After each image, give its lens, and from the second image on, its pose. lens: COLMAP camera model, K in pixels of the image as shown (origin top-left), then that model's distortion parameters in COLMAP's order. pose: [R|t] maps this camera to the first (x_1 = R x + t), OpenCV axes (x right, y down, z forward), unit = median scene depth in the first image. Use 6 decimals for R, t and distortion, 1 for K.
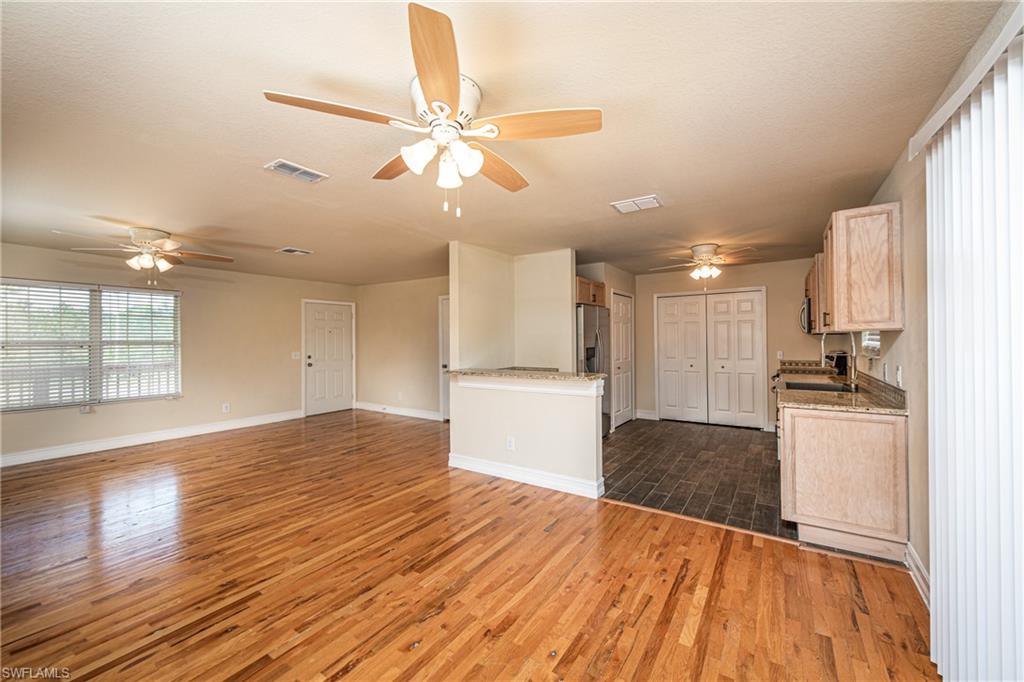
lens RADIAL K [[409.3, 0, 516.7], [0, 409.3, 337.7], [0, 0, 1]] dist [0.000542, -0.001301]
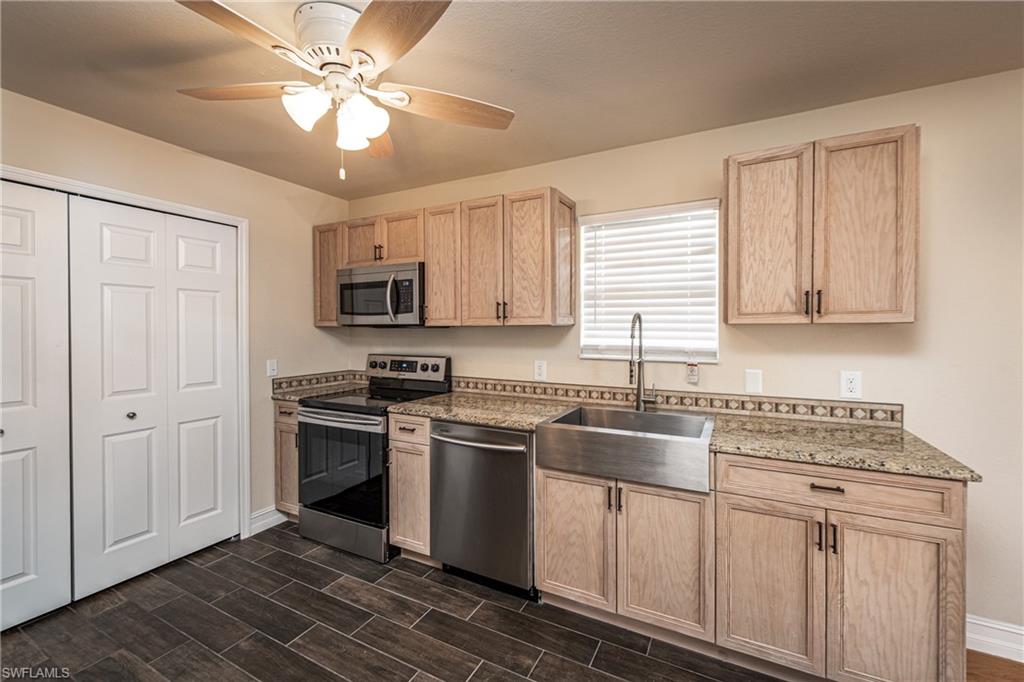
lens RADIAL K [[409.3, 0, 546.5], [0, 409.3, 332.9], [0, 0, 1]] dist [0.000542, -0.001301]
pose [[-0.138721, 0.001409, 0.990330, 0.142541], [-0.006323, 0.999977, -0.002308, -0.000046], [-0.990311, -0.006582, -0.138709, 0.917649]]
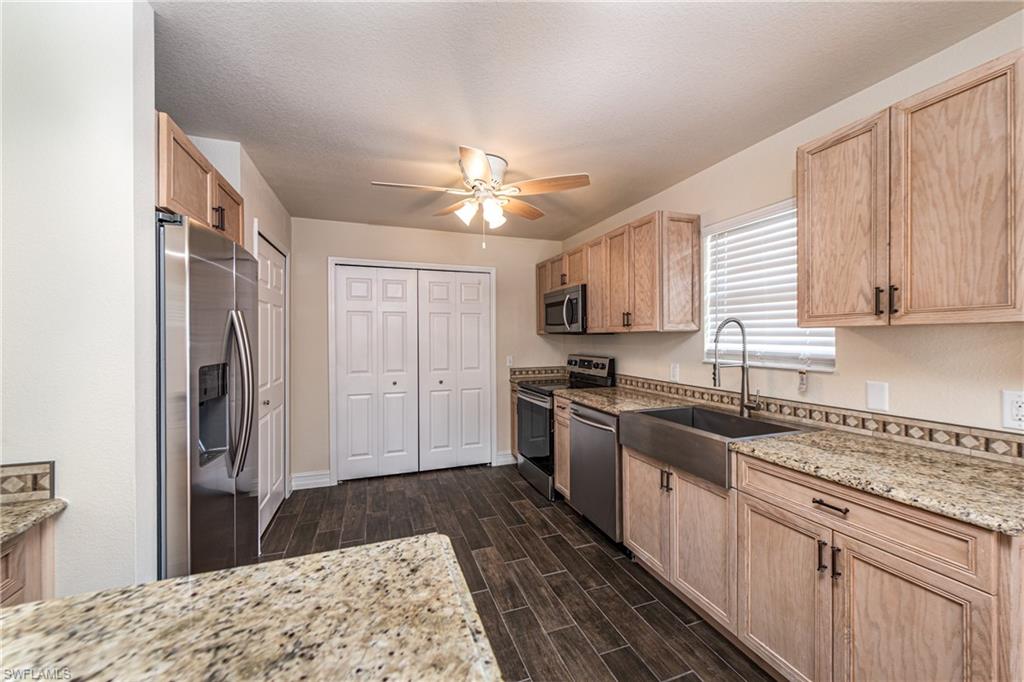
lens RADIAL K [[409.3, 0, 527.4], [0, 409.3, 341.1], [0, 0, 1]] dist [0.000542, -0.001301]
pose [[0.581903, -0.000118, 0.813258, 0.065497], [-0.008614, 0.999943, 0.006309, 0.001068], [-0.813212, -0.010676, 0.581869, 0.664214]]
